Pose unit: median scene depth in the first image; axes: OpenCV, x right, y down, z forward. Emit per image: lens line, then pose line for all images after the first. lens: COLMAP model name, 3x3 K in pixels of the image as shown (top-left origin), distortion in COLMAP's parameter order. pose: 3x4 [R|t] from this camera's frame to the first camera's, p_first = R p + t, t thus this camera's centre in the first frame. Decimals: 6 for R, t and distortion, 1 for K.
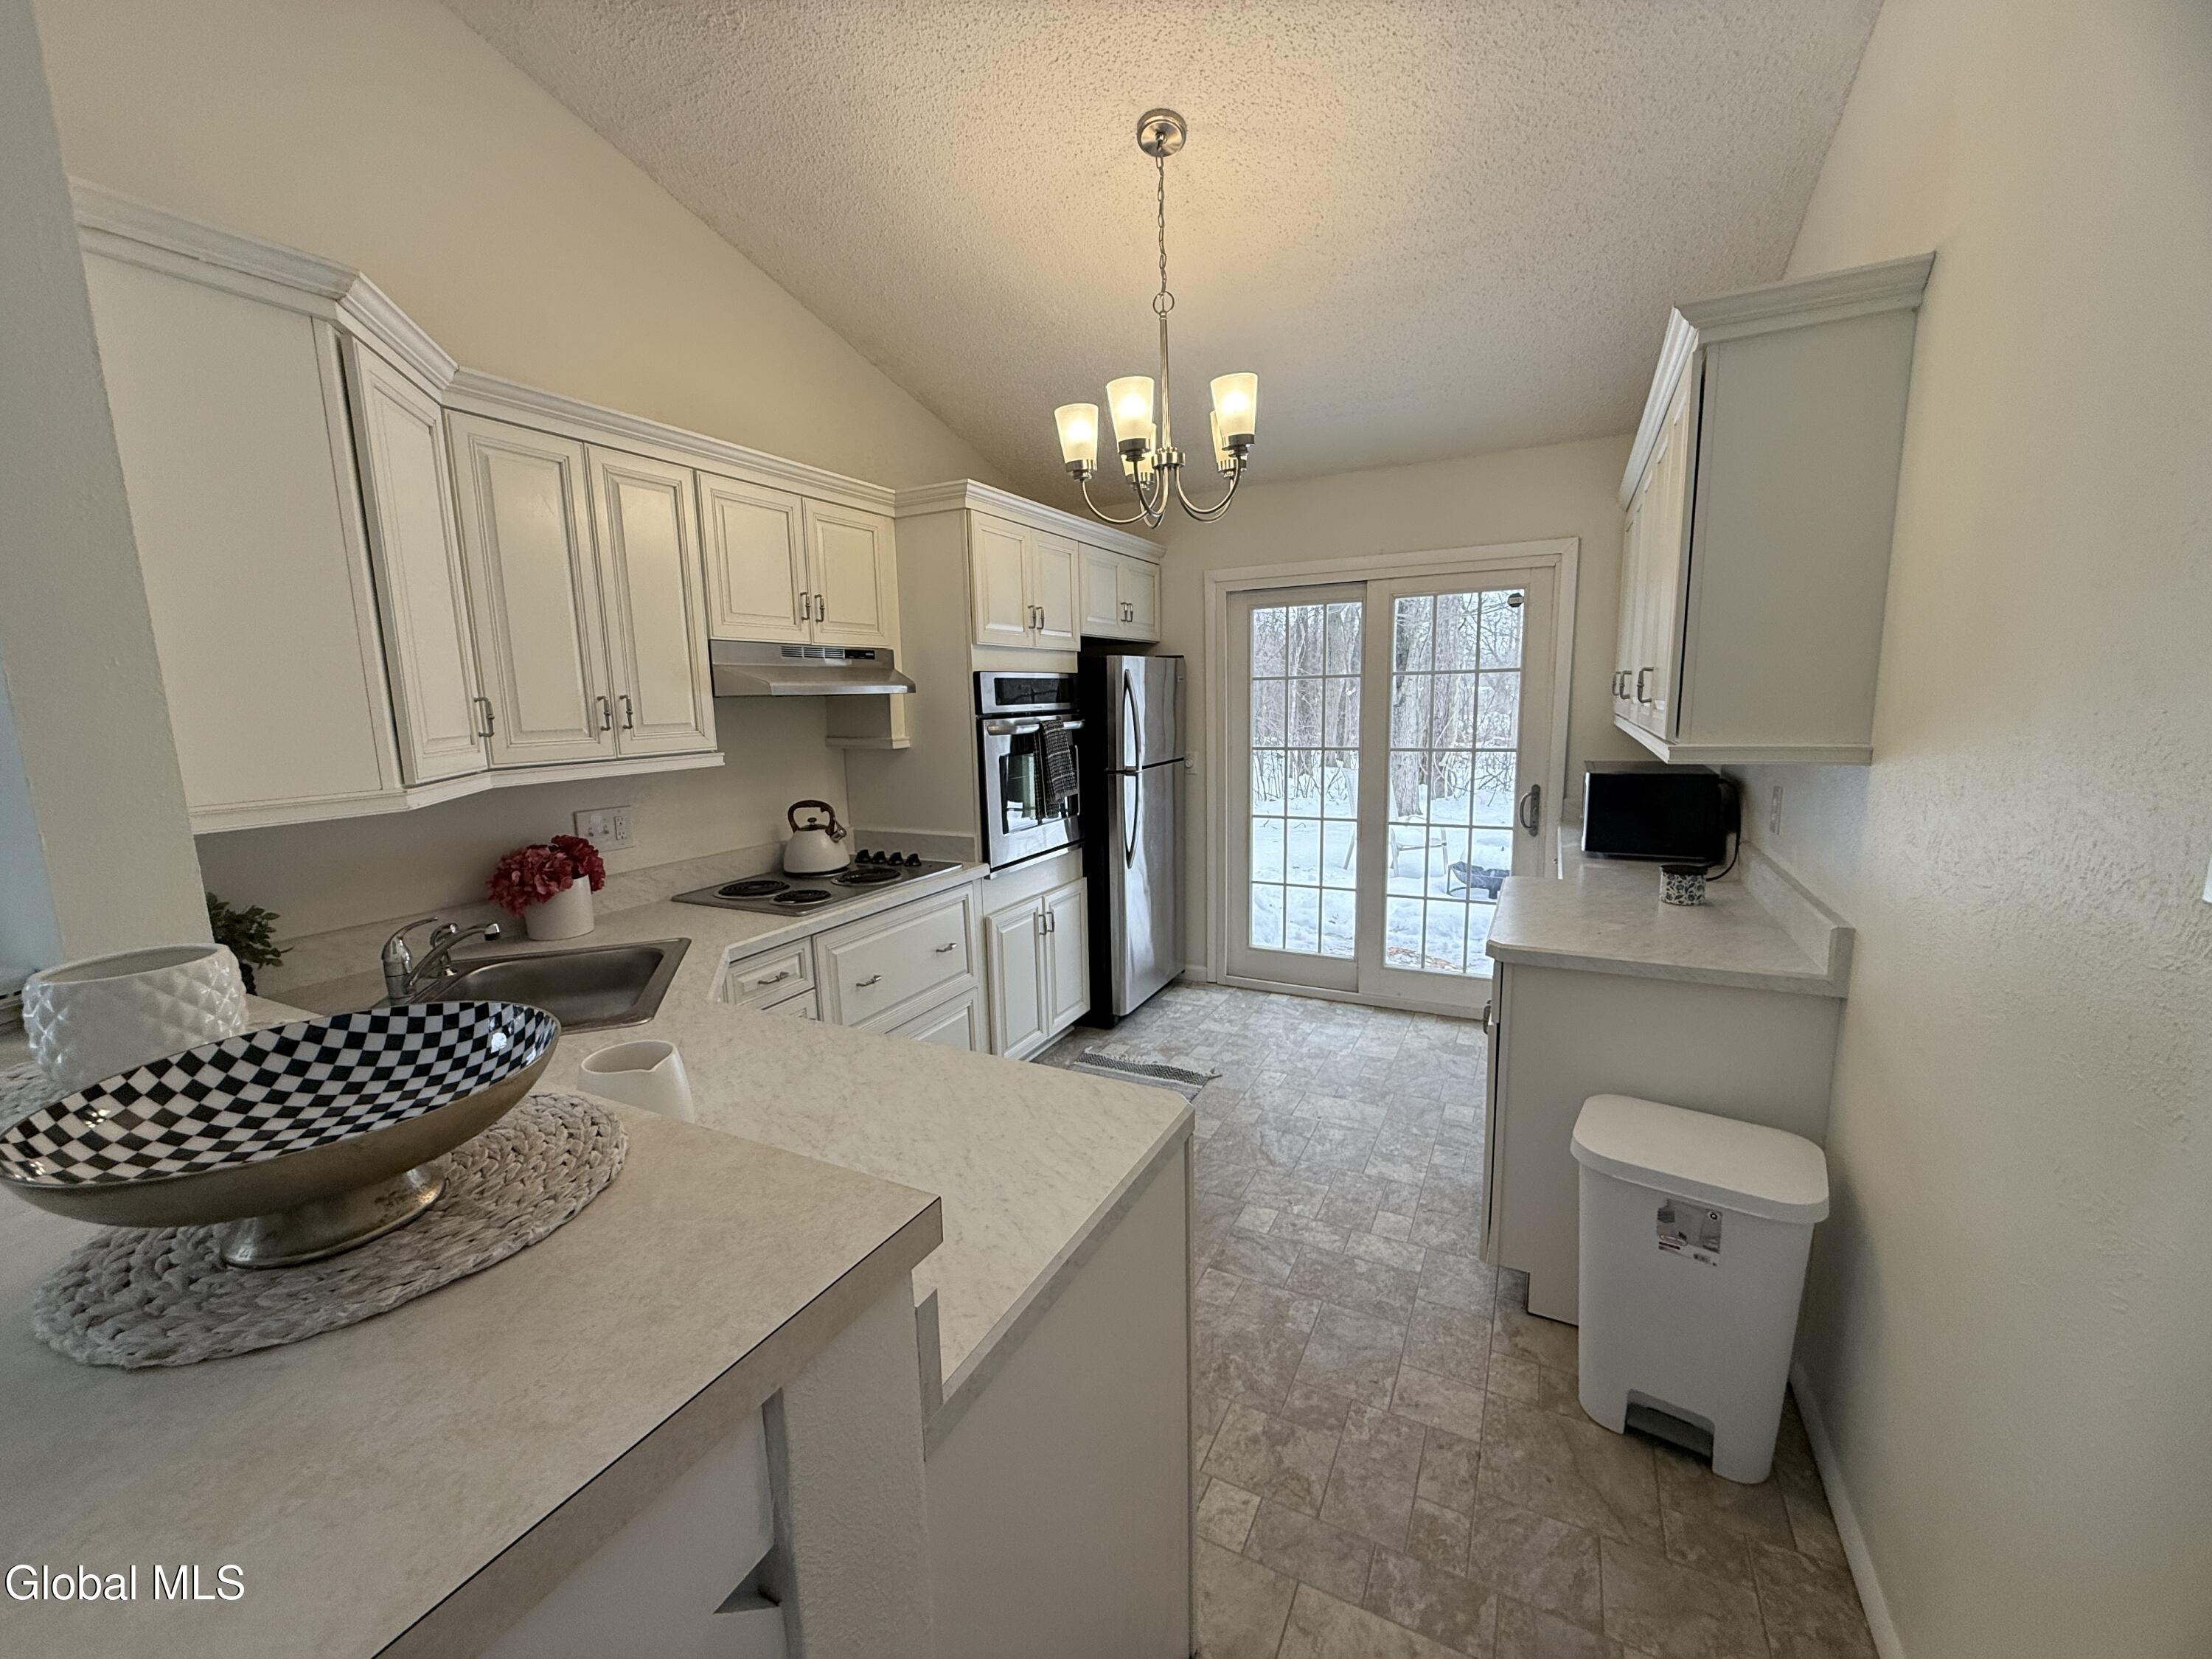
lens RADIAL K [[880.0, 0, 1101.4], [0, 880.0, 830.4], [0, 0, 1]] dist [0.001043, 0.000523]
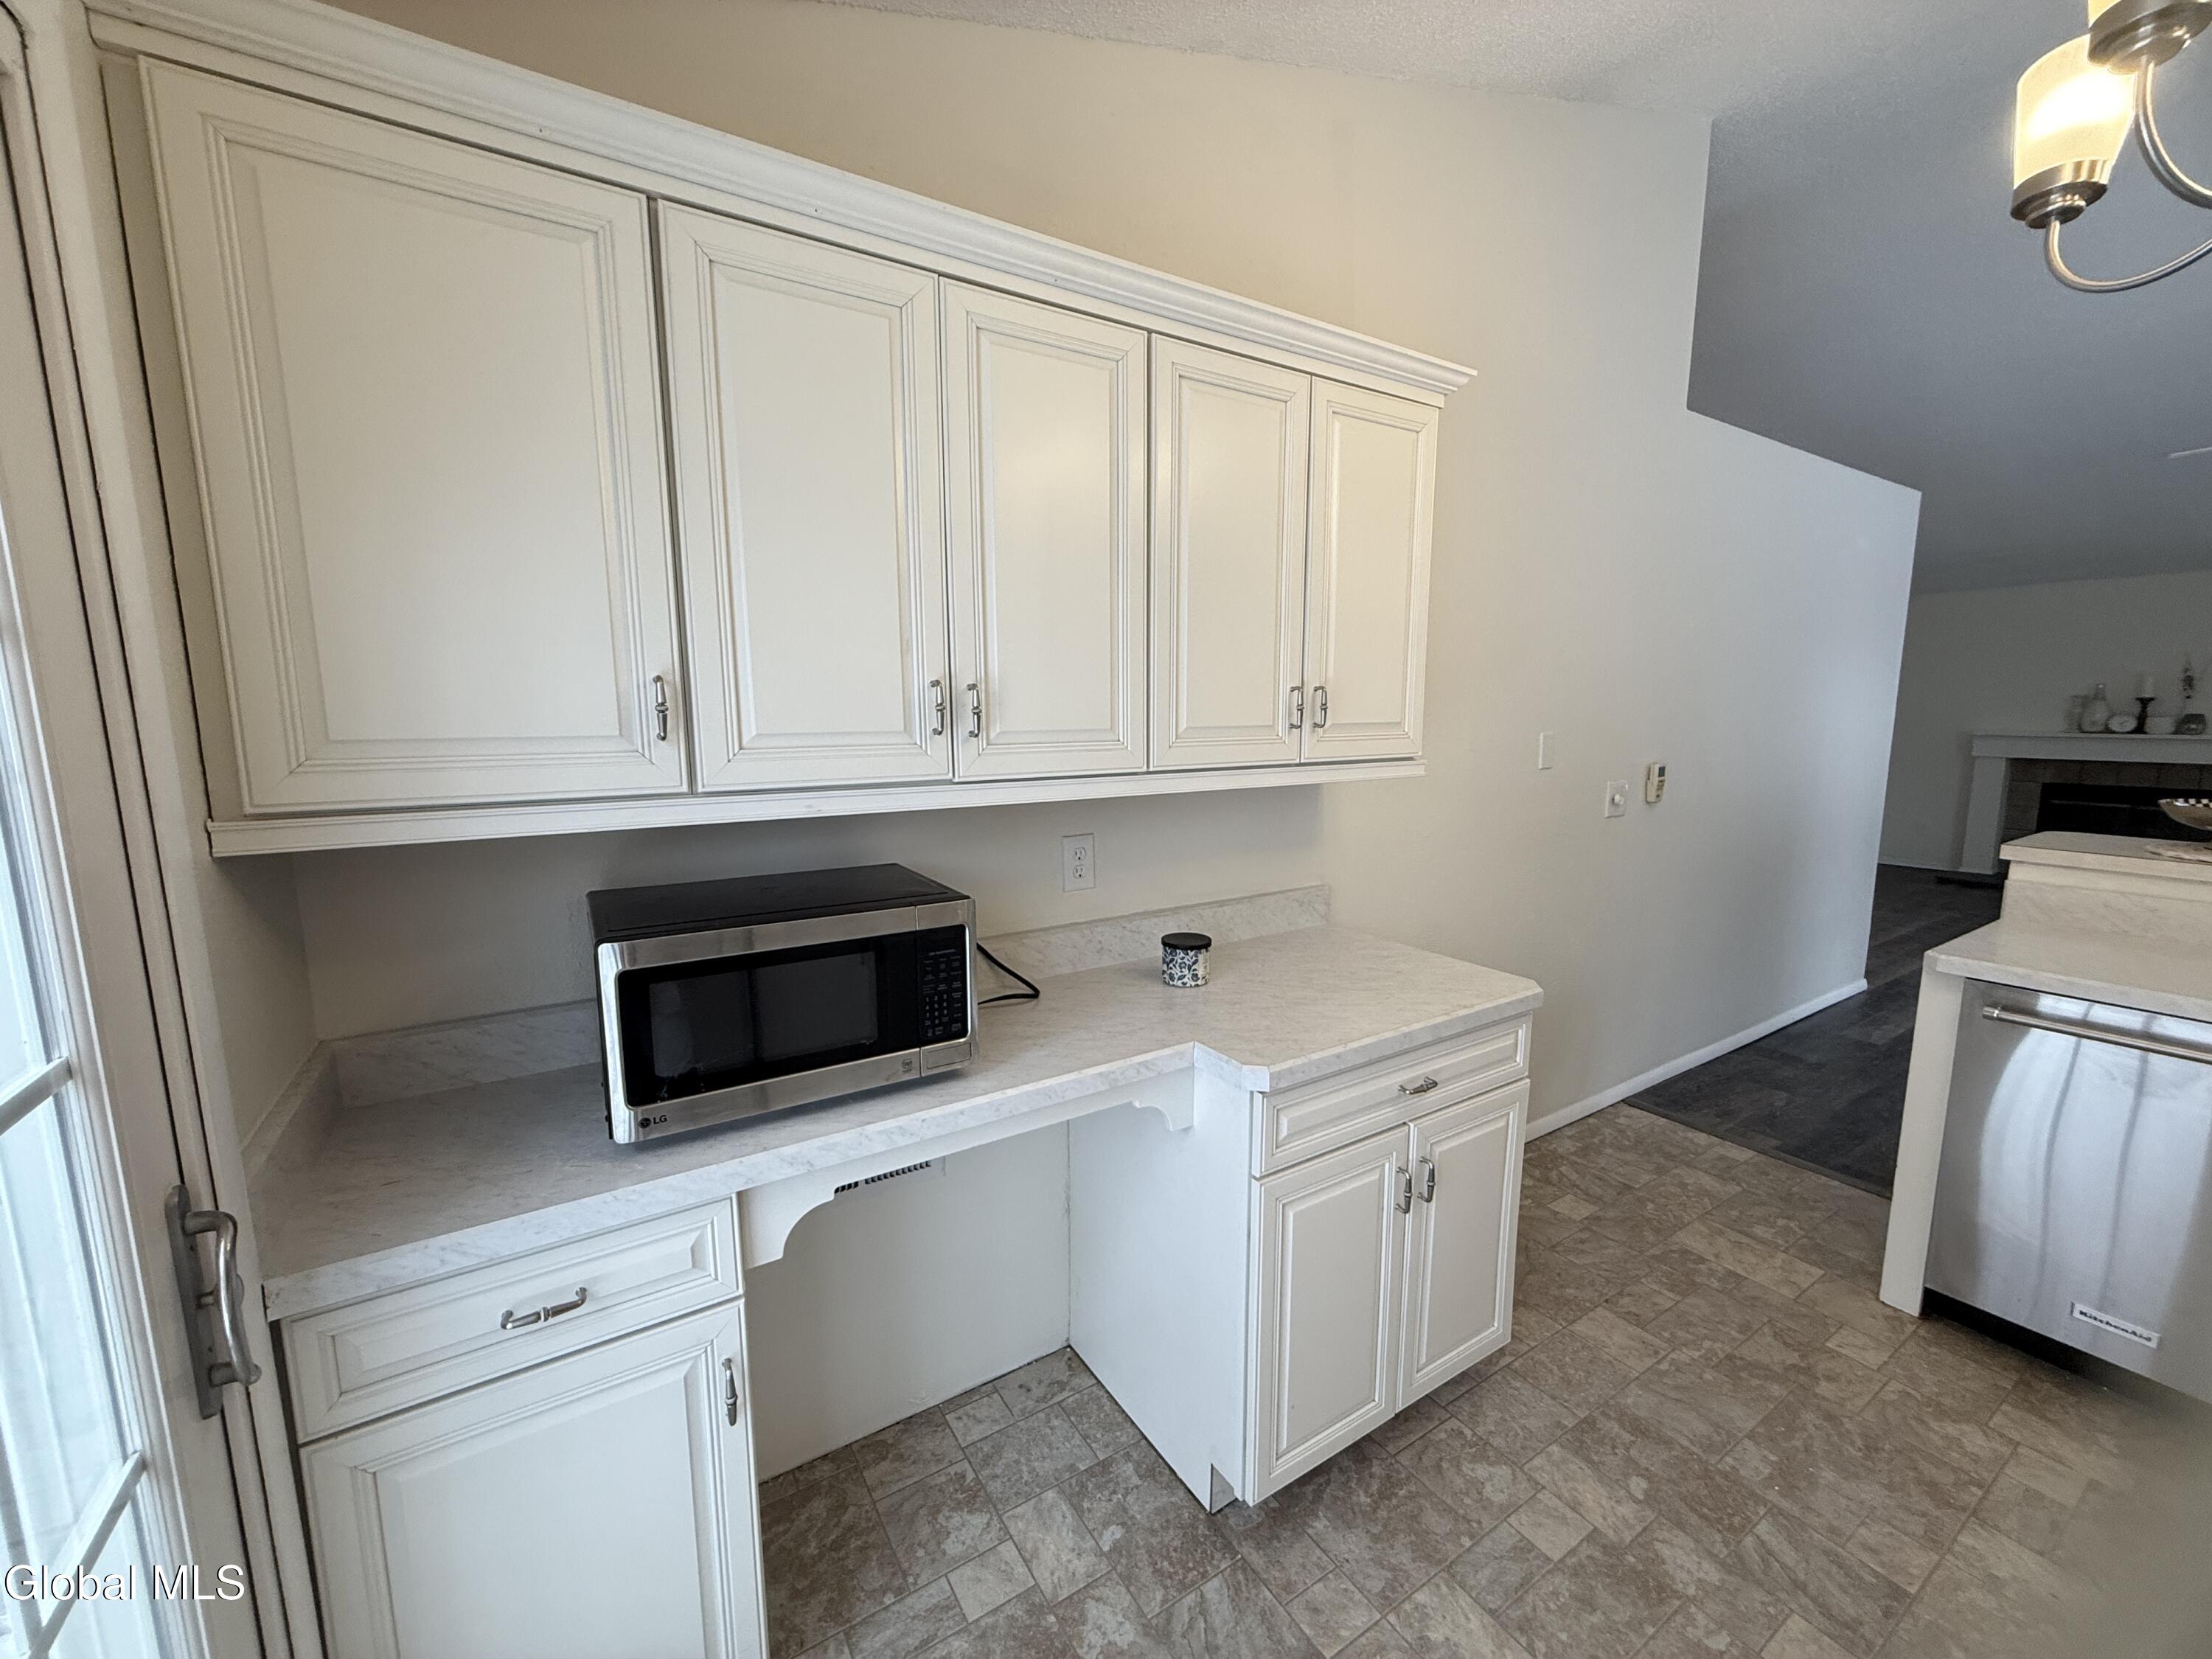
lens RADIAL K [[880.0, 0, 1101.4], [0, 880.0, 830.4], [0, 0, 1]] dist [0.001043, 0.000523]
pose [[-0.860354, -0.045642, 0.507649, 0.333114], [0.101981, 0.960428, 0.259186, -0.268139], [-0.499390, 0.274762, -0.821654, 1.684732]]
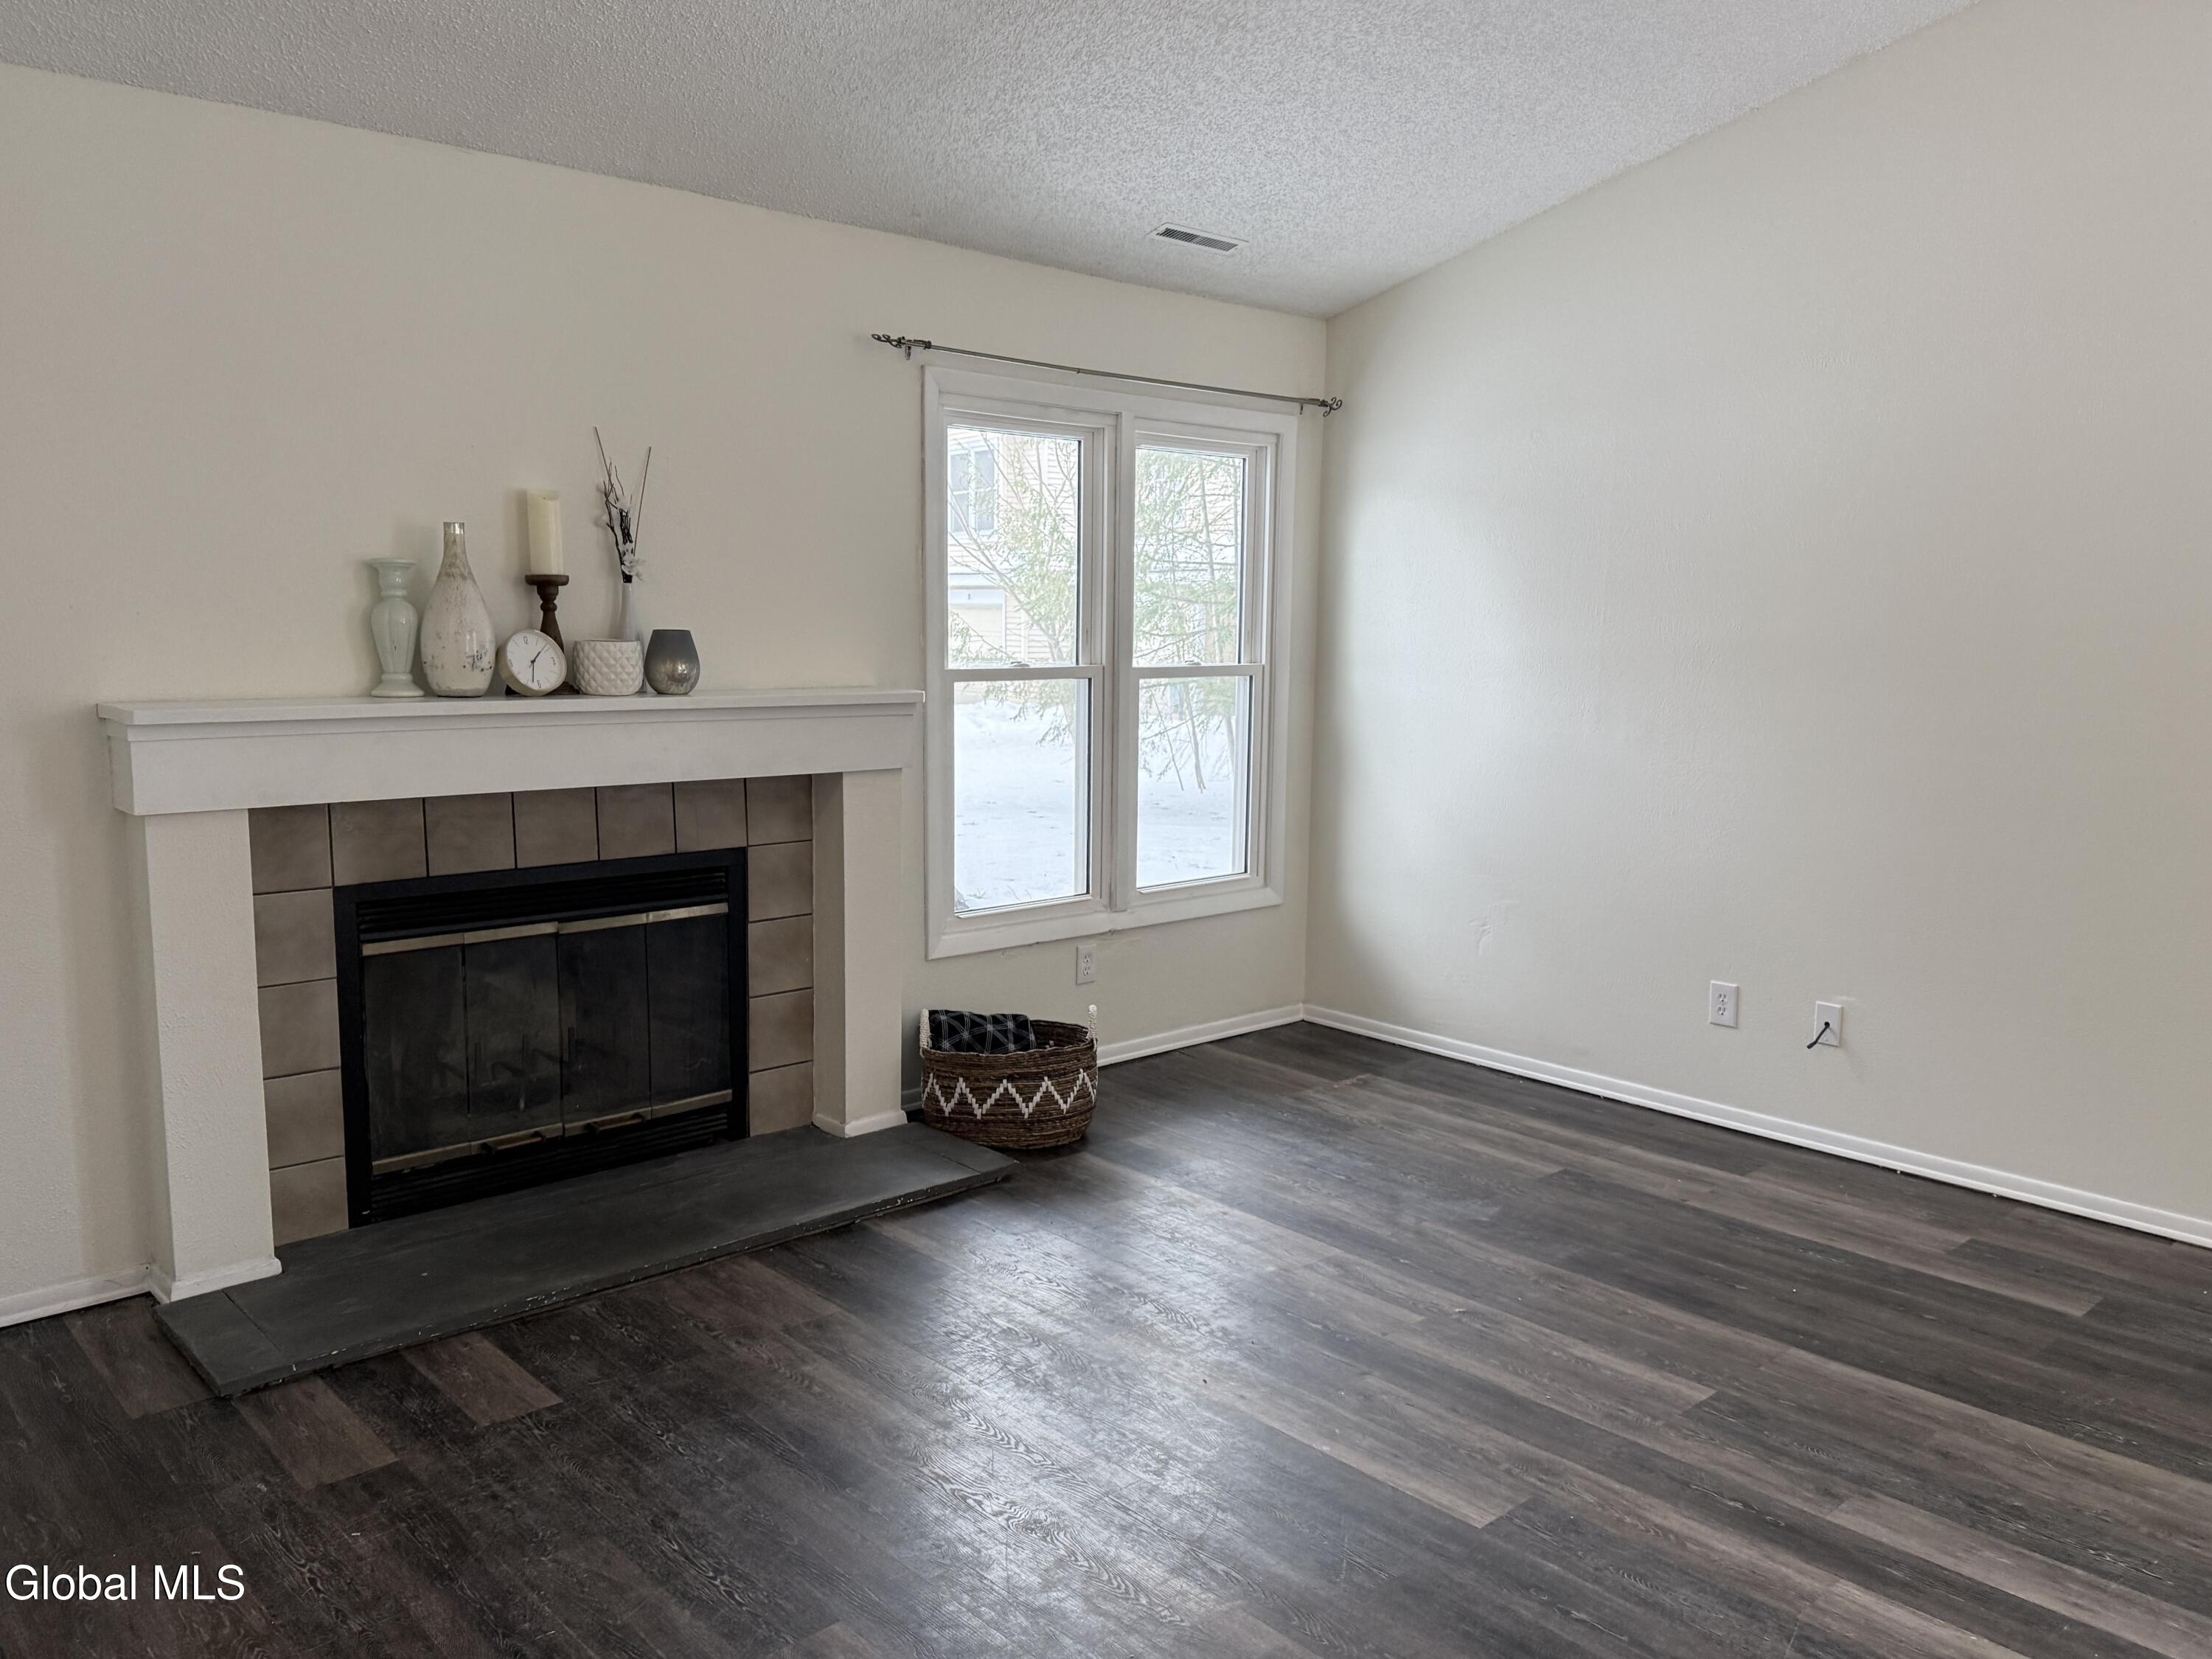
lens RADIAL K [[1659.6, 0, 1101.6], [0, 1659.6, 840.0], [0, 0, 1]] dist [0.090441, -0.148282]
pose [[-0.341304, 0.137612, -0.929825, 0.265846], [-0.150459, 0.968471, 0.198560, 0.247364], [0.927833, 0.207670, -0.309838, -1.399067]]
